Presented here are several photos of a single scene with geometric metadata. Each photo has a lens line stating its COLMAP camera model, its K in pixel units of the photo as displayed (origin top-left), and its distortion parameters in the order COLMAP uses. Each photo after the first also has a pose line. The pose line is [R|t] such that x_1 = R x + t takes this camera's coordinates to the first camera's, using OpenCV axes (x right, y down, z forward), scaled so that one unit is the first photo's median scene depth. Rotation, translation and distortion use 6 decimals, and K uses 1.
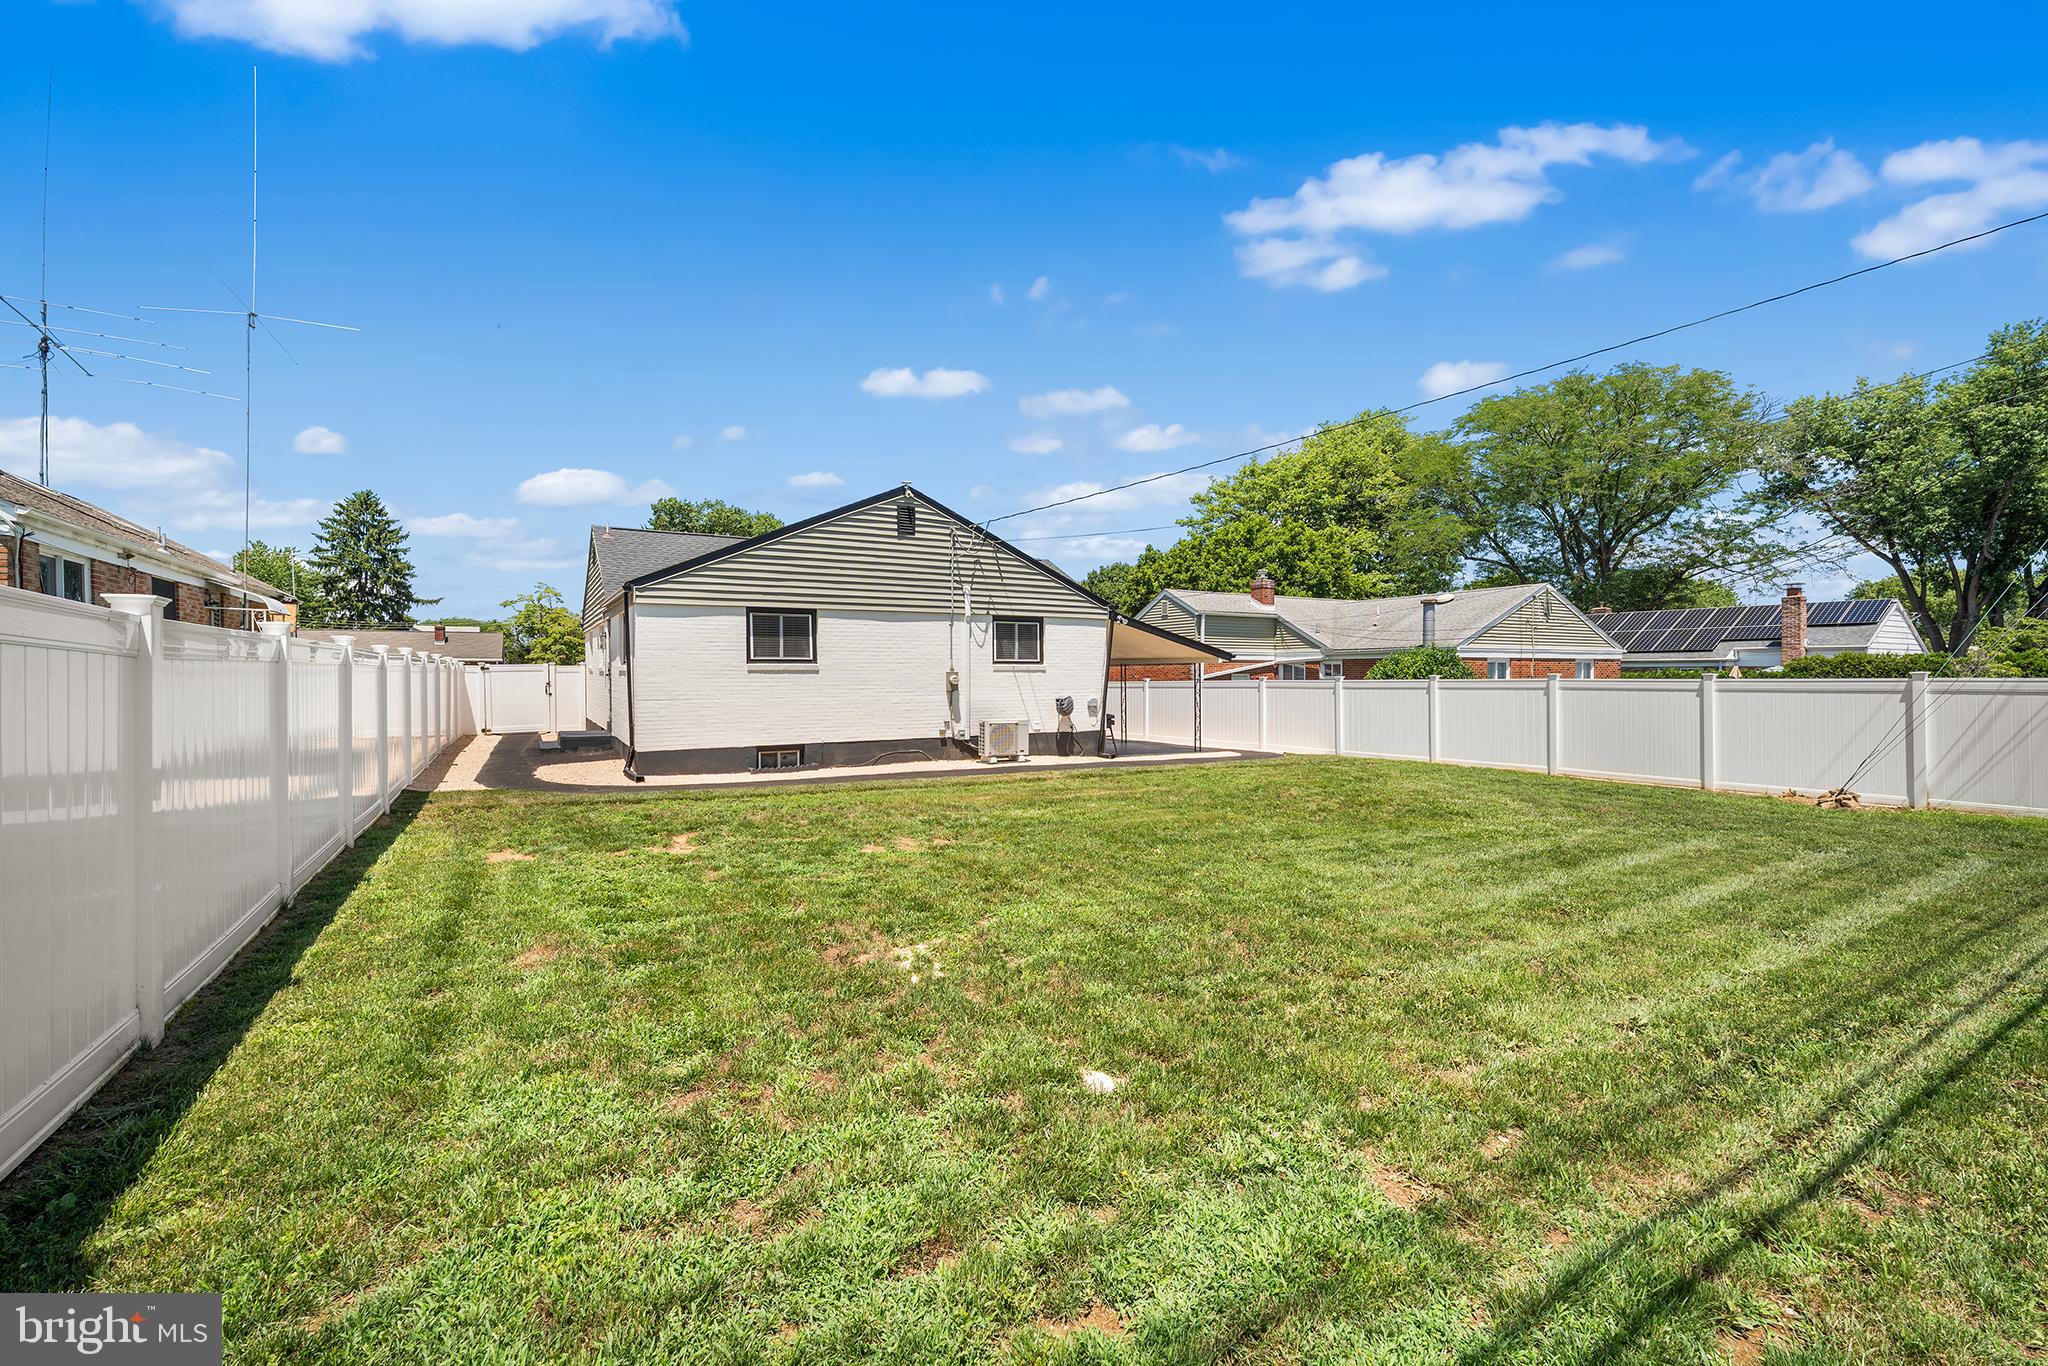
lens RADIAL K [[852.0, 0, 1024.0], [0, 852.0, 683.0], [0, 0, 1]] dist [-0.000846, -0.000141]
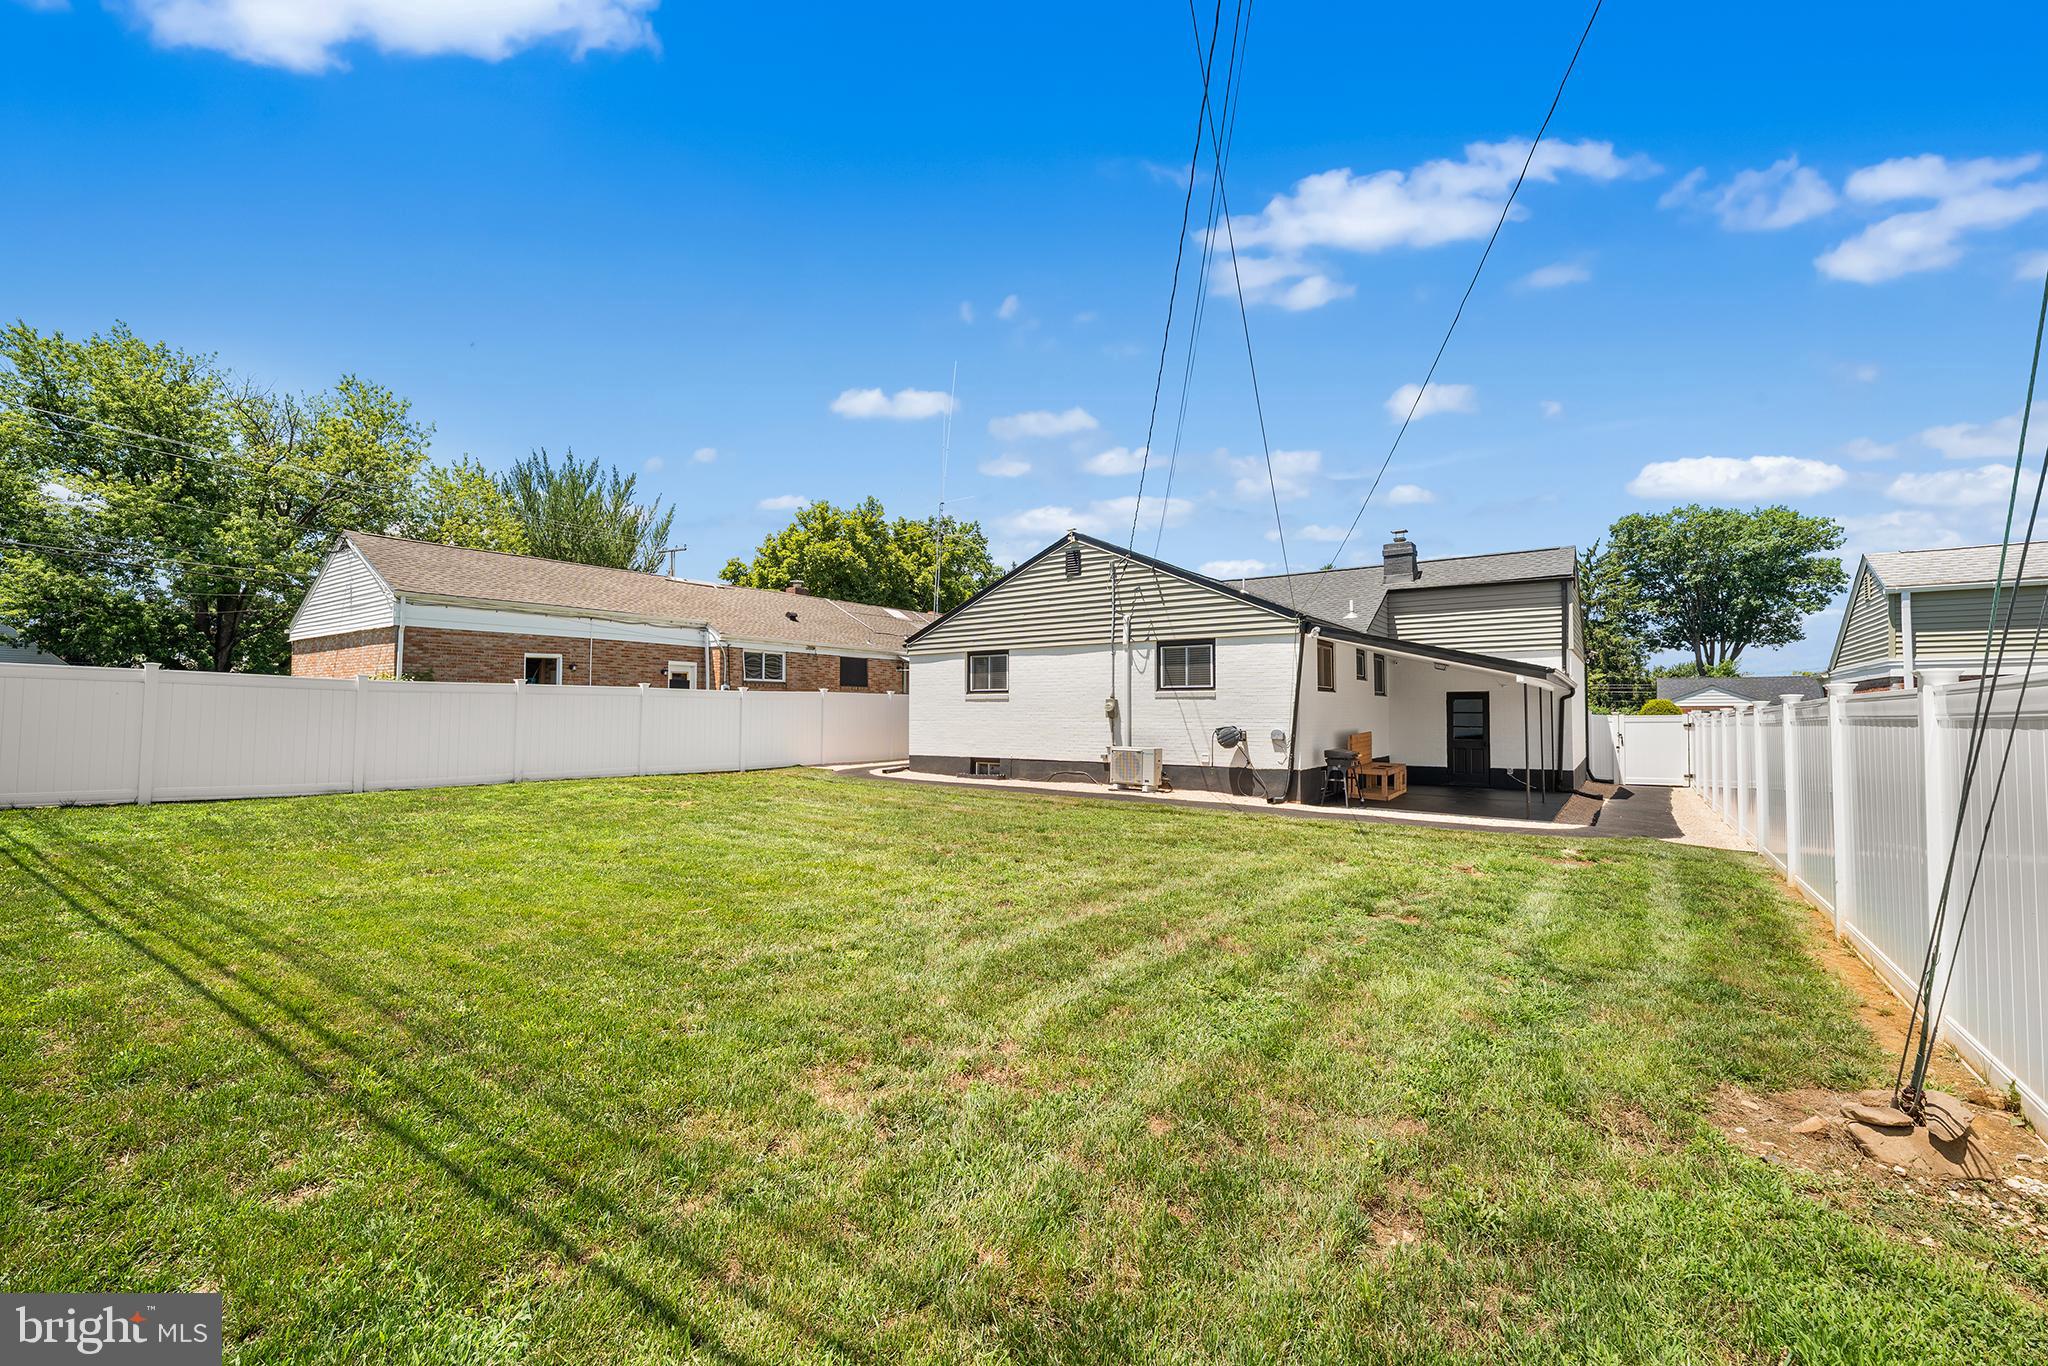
lens RADIAL K [[852.0, 0, 1024.0], [0, 852.0, 683.0], [0, 0, 1]] dist [-0.000846, -0.000141]
pose [[0.404233, -0.031193, -0.914124, 0.799579], [-0.014104, 0.999087, -0.040329, 0.010084], [0.914547, 0.029195, 0.403424, 0.471135]]
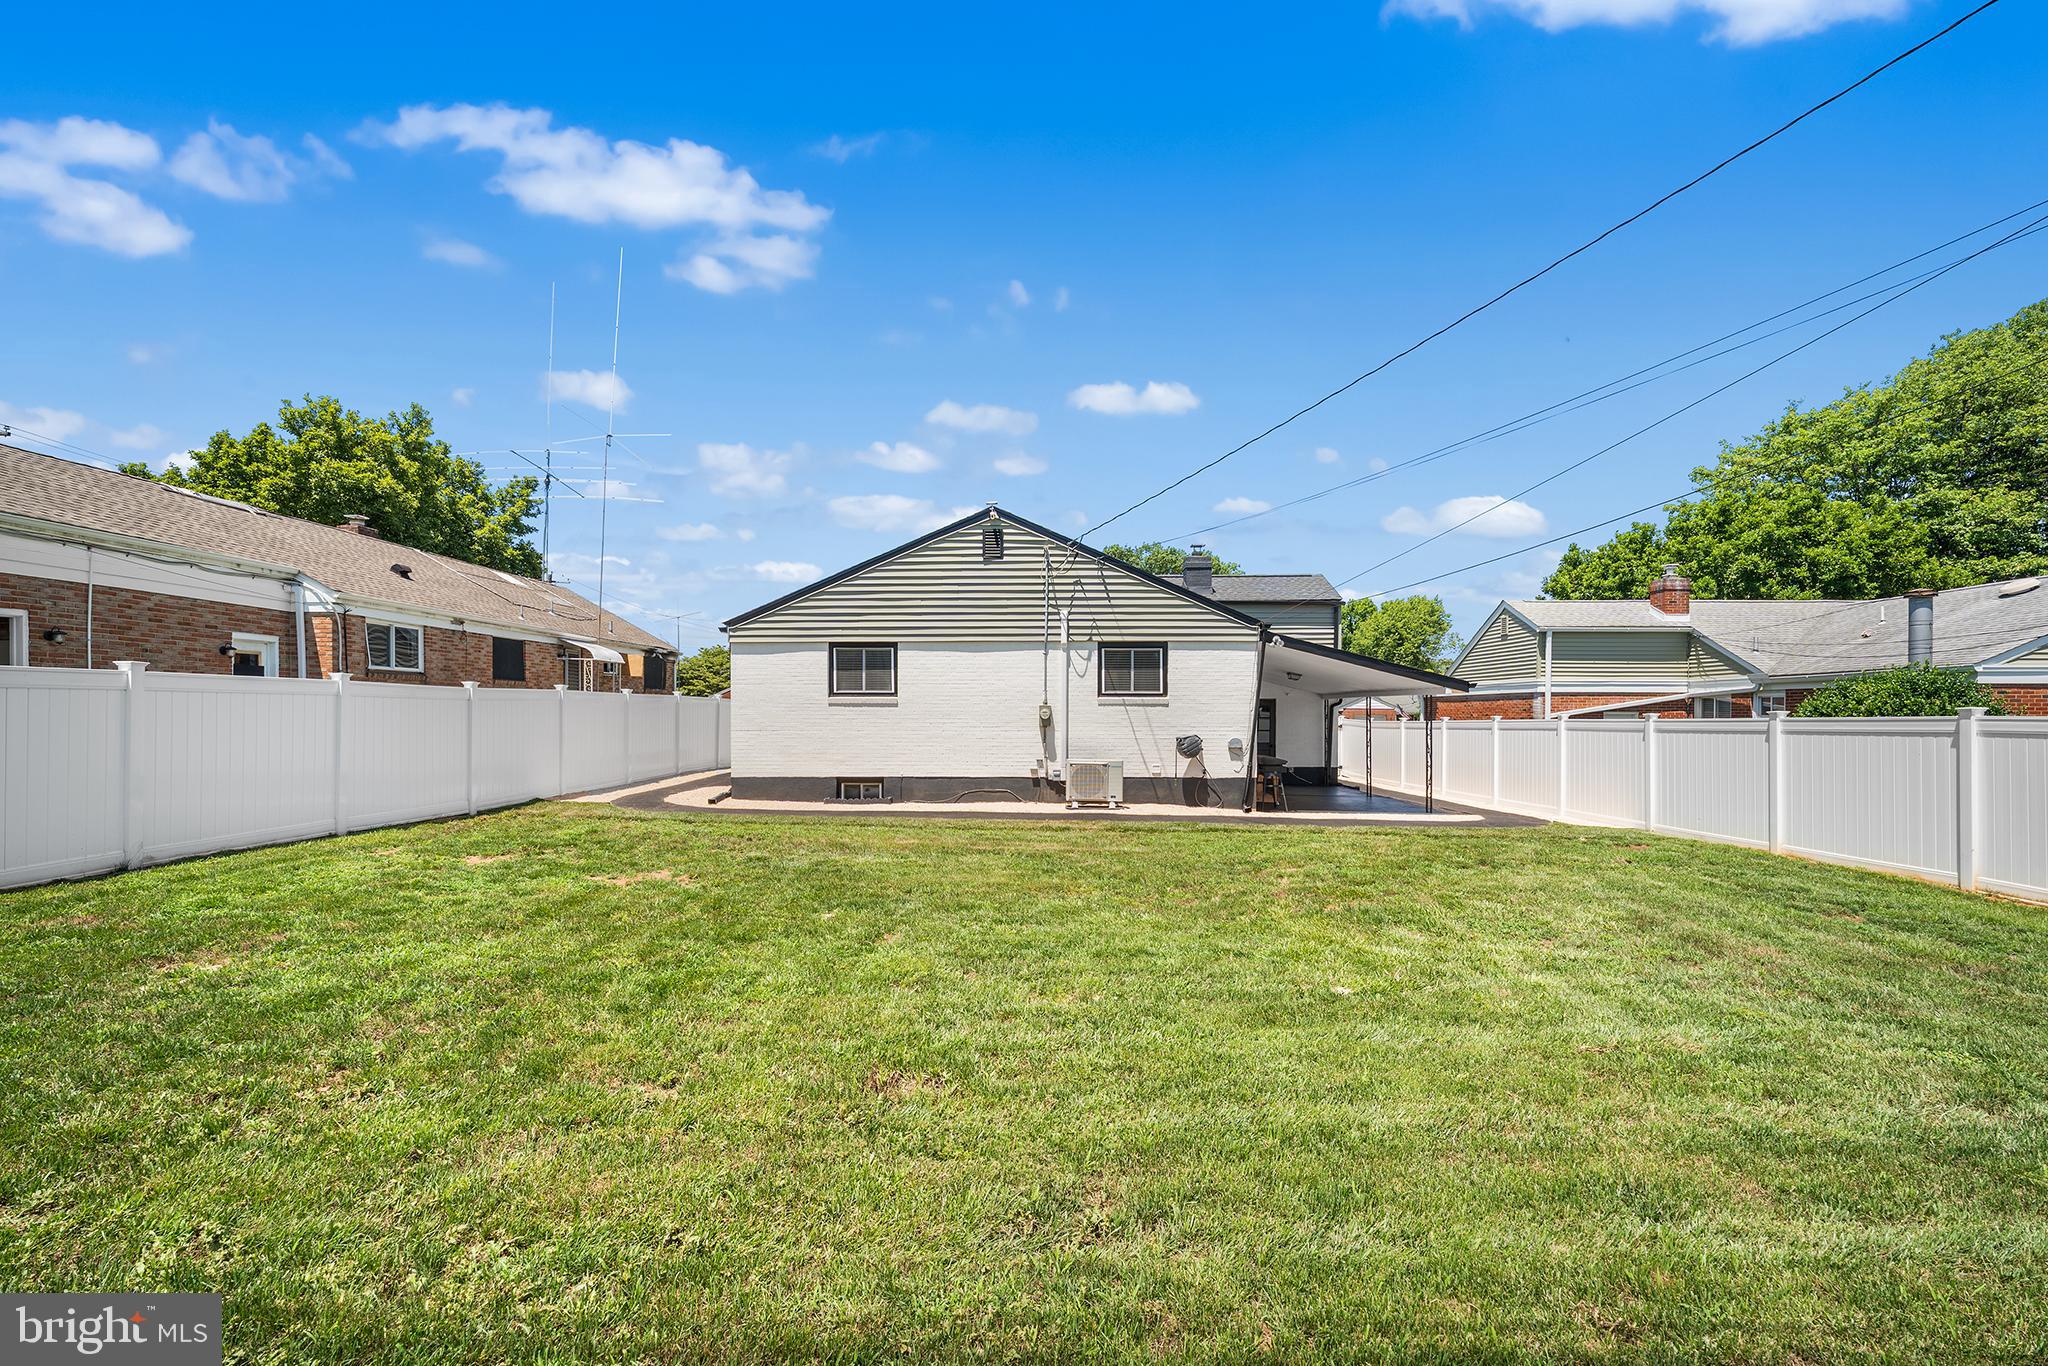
lens RADIAL K [[875.2, 0, 1035.3], [0, 875.2, 720.1], [0, 0, 1]] dist [-0.002985, -0.000270]
pose [[0.851883, 0.009222, -0.523651, 0.386089], [-0.010142, 0.999948, 0.001110, 0.001501], [0.523634, 0.004365, 0.851932, 0.193124]]
